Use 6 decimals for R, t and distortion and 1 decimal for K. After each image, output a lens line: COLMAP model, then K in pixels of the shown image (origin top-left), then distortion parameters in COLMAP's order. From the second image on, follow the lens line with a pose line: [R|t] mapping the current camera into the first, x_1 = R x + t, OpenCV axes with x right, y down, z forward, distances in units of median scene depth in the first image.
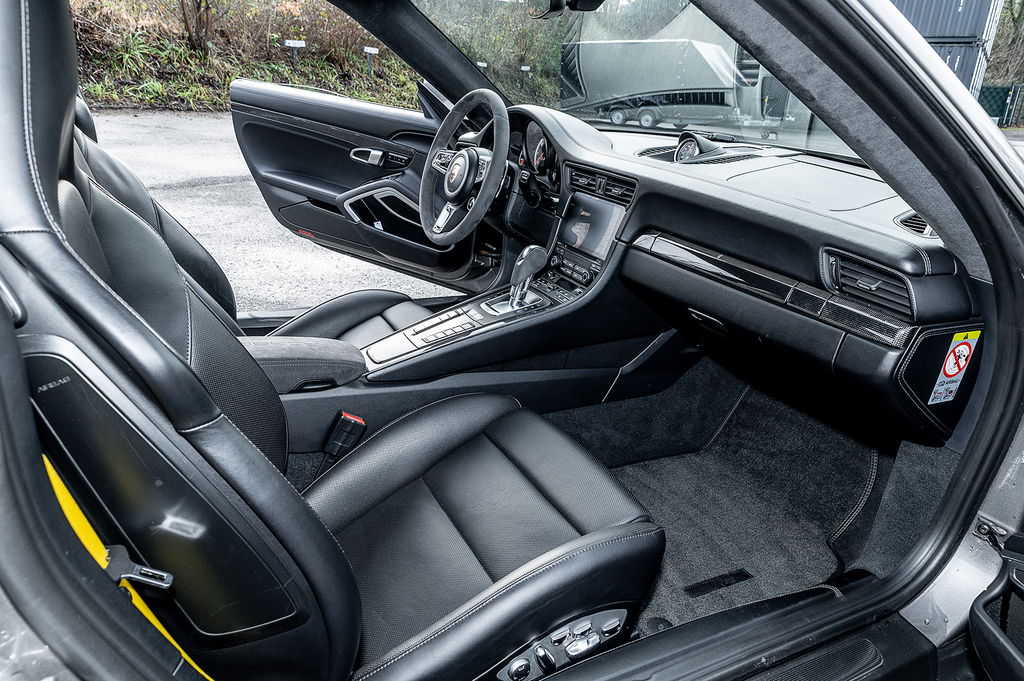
lens RADIAL K [[683.8, 0, 512.0], [0, 683.8, 340.5], [0, 0, 1]] dist [0.005516, 0.001036]
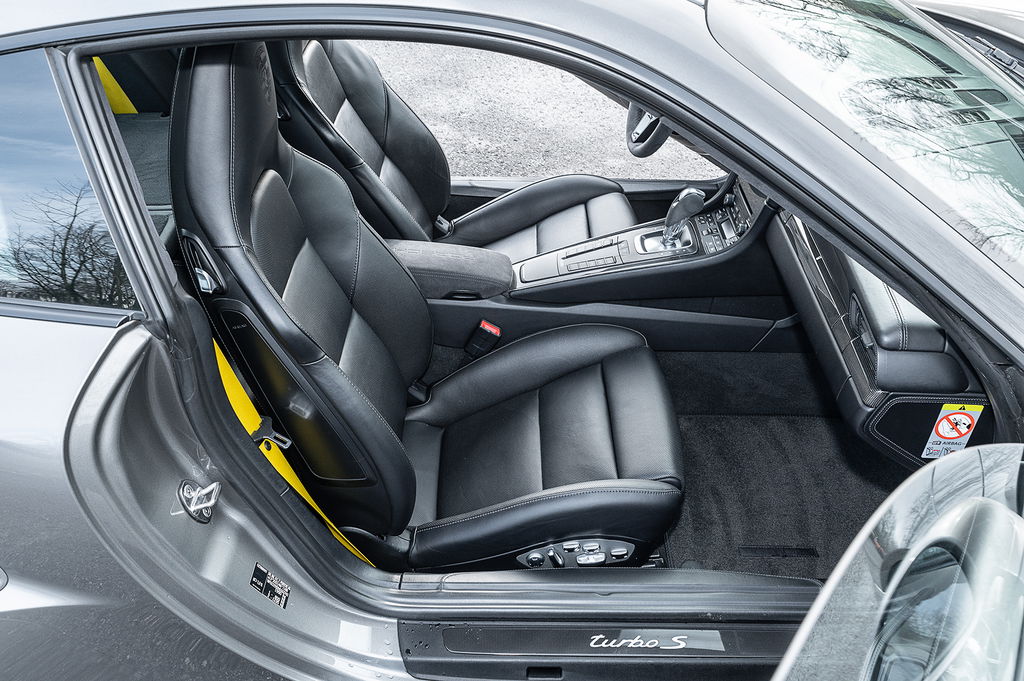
lens RADIAL K [[935.0, 0, 512.0], [0, 935.0, 340.5], [0, 0, 1]] dist [-0.004491, 0.004804]
pose [[0.890390, 0.220782, -0.398071, 0.326723], [-0.117469, 0.956327, 0.267657, -0.220990], [0.439780, -0.191558, 0.877439, -0.287936]]
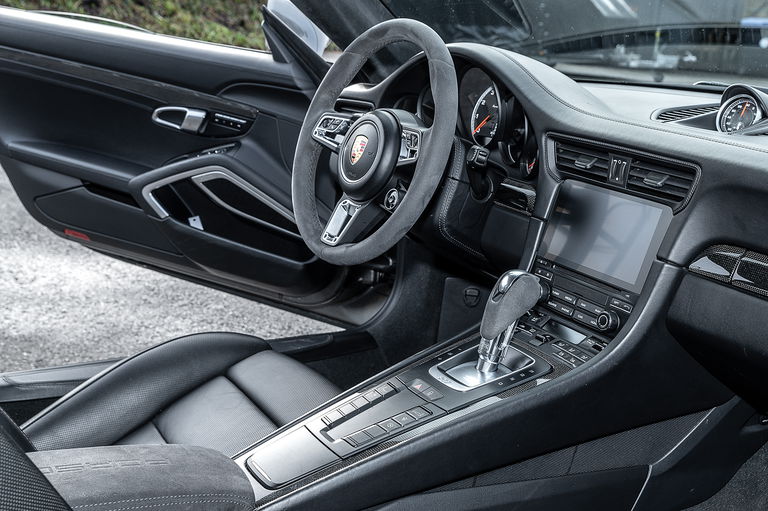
lens RADIAL K [[939.2, 0, 384.0], [0, 939.2, 255.5], [0, 0, 1]] dist [0.017448, 0.016057]
pose [[0.997237, -0.017141, 0.072284, -0.122668], [0.024772, 0.994055, -0.106026, -0.057252], [-0.070037, 0.107524, 0.991733, 0.159534]]
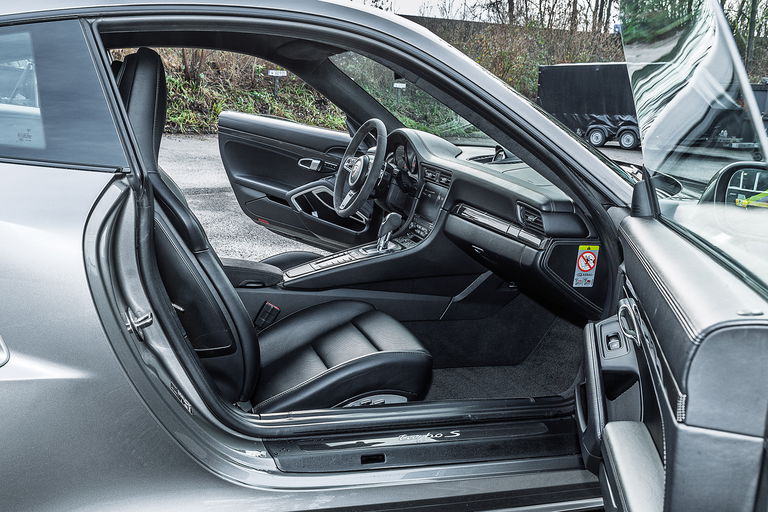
lens RADIAL K [[746.1, 0, 368.3], [0, 746.1, 233.6], [0, 0, 1]] dist [-0.000642, 0.000534]
pose [[0.985785, 0.021617, -0.166617, 0.225053], [-0.052696, 0.981430, -0.184441, 0.196780], [0.159535, 0.190599, 0.968618, -0.578589]]
